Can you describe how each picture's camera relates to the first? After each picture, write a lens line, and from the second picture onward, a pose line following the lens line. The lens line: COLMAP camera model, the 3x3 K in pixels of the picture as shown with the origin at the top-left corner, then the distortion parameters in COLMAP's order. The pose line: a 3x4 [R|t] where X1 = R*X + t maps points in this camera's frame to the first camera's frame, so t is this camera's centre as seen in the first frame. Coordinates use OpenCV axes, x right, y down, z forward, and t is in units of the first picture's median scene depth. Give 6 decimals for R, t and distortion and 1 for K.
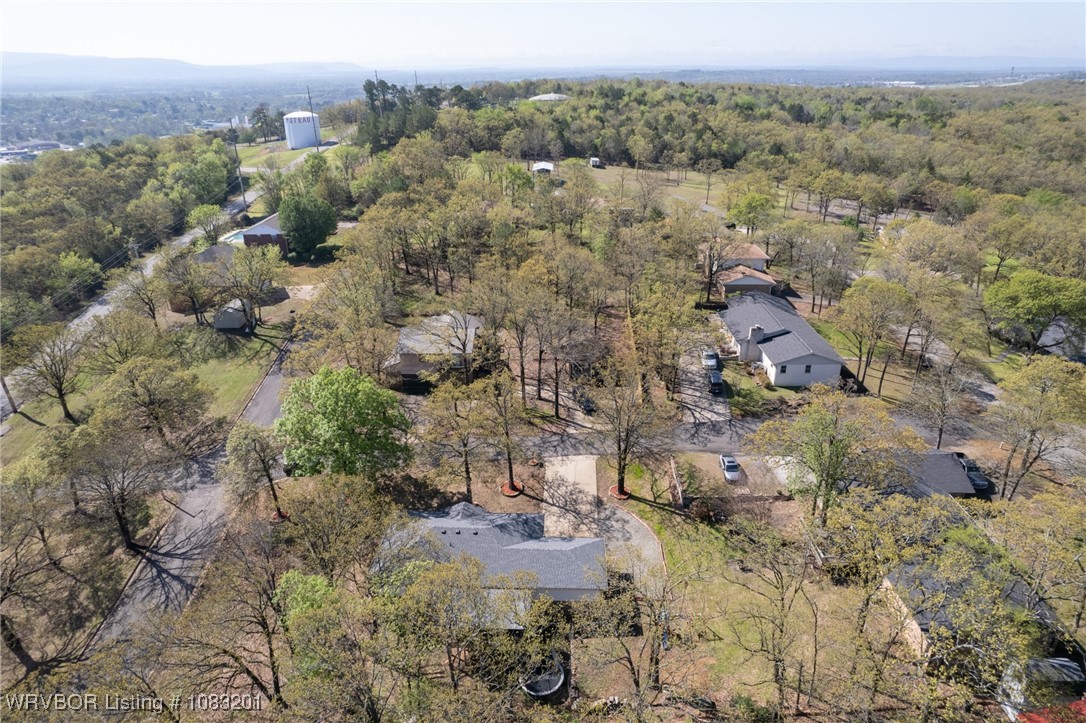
lens RADIAL K [[702.9, 0, 541.5], [0, 702.9, 364.6], [0, 0, 1]] dist [-0.074089, 0.066901]
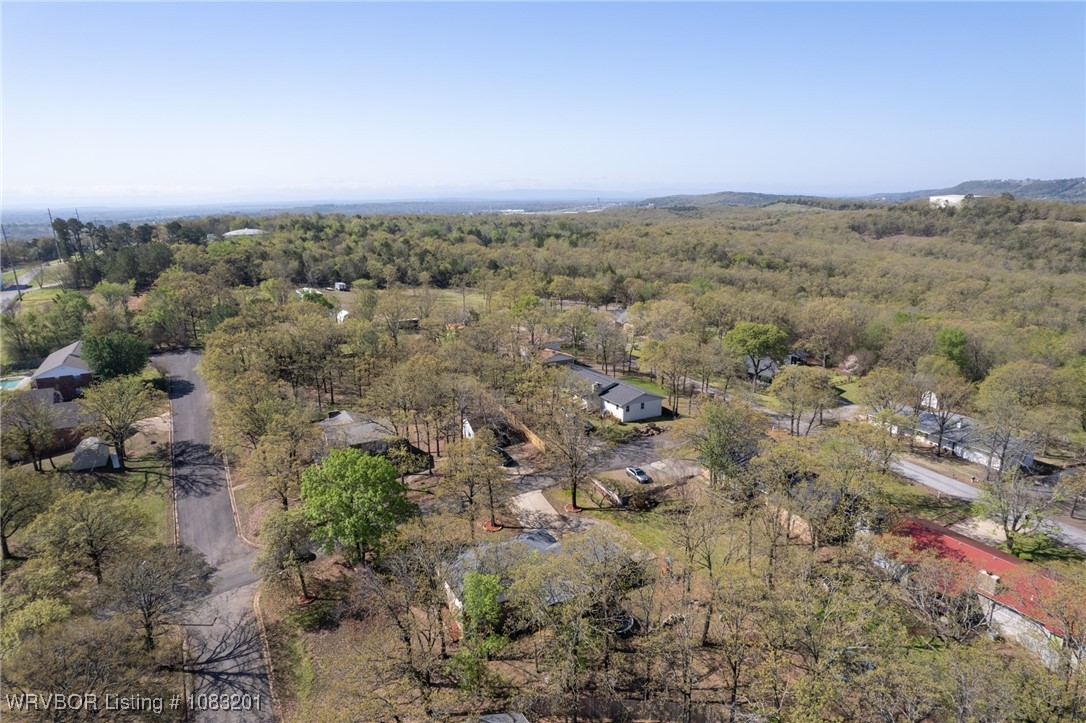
lens RADIAL K [[702.9, 0, 541.5], [0, 702.9, 364.6], [0, 0, 1]] dist [-0.074089, 0.066901]
pose [[0.874575, -0.116560, 0.470671, -0.447967], [0.196895, 0.972418, -0.125042, 0.062589], [-0.443114, 0.202031, 0.873403, -0.145234]]
